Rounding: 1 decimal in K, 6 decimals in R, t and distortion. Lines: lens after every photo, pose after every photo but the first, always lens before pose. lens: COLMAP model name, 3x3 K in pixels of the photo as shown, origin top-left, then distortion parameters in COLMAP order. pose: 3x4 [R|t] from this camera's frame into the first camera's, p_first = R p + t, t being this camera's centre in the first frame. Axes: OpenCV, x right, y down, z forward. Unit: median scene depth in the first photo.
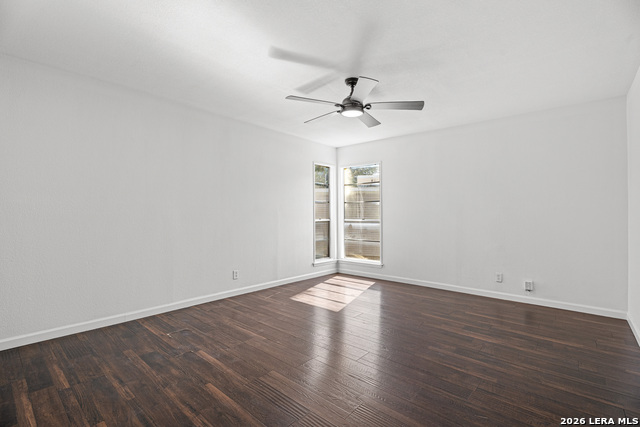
lens RADIAL K [[292.2, 0, 320.0], [0, 292.2, 213.5], [0, 0, 1]] dist [-0.018565, 0.000055]
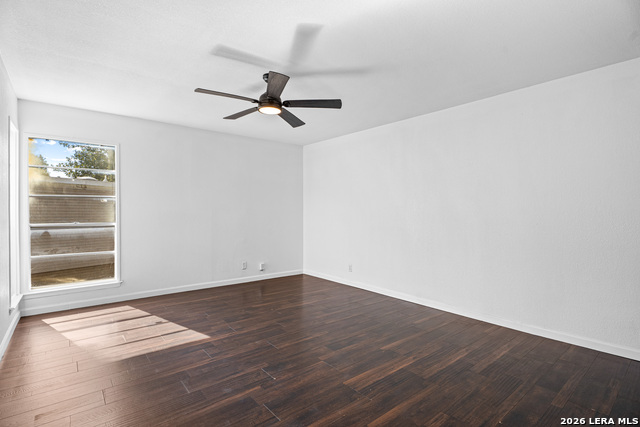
lens RADIAL K [[304.5, 0, 319.0], [0, 304.5, 210.9], [0, 0, 1]] dist [-0.019937, -0.000119]
pose [[0.192821, -0.005748, 0.981217, -0.699721], [0.003495, 0.999981, 0.005171, -0.013216], [-0.981228, 0.002432, 0.192837, 0.546296]]
